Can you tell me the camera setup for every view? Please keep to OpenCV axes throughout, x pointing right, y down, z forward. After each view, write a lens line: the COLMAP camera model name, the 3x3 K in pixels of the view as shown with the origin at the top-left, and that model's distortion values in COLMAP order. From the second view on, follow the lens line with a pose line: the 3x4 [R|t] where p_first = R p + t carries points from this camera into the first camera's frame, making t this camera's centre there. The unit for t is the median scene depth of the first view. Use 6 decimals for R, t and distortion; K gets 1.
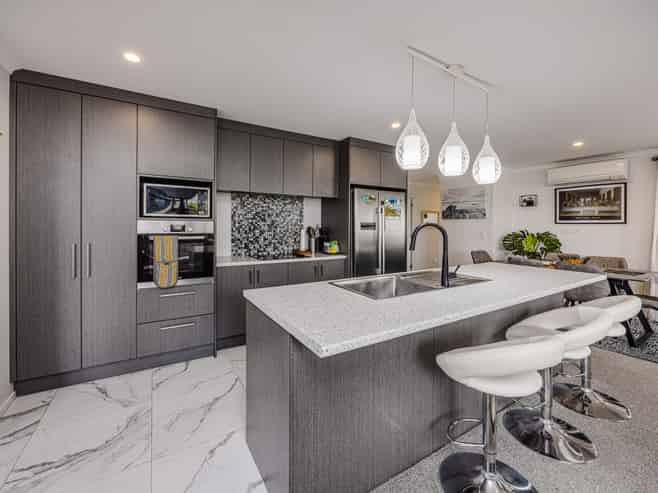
lens RADIAL K [[286.2, 0, 339.6], [0, 286.2, 244.6], [0, 0, 1]] dist [0.000226, -0.000046]
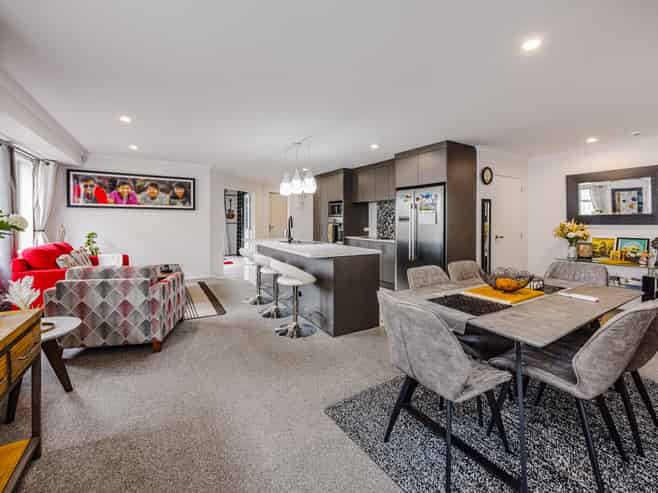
lens RADIAL K [[286.2, 0, 339.6], [0, 286.2, 244.6], [0, 0, 1]] dist [0.000226, -0.000046]
pose [[-0.001016, 0.075491, -0.997146, 1.126359], [-0.076519, 0.994217, 0.075348, -0.022381], [0.997068, 0.076377, 0.004766, 0.595359]]
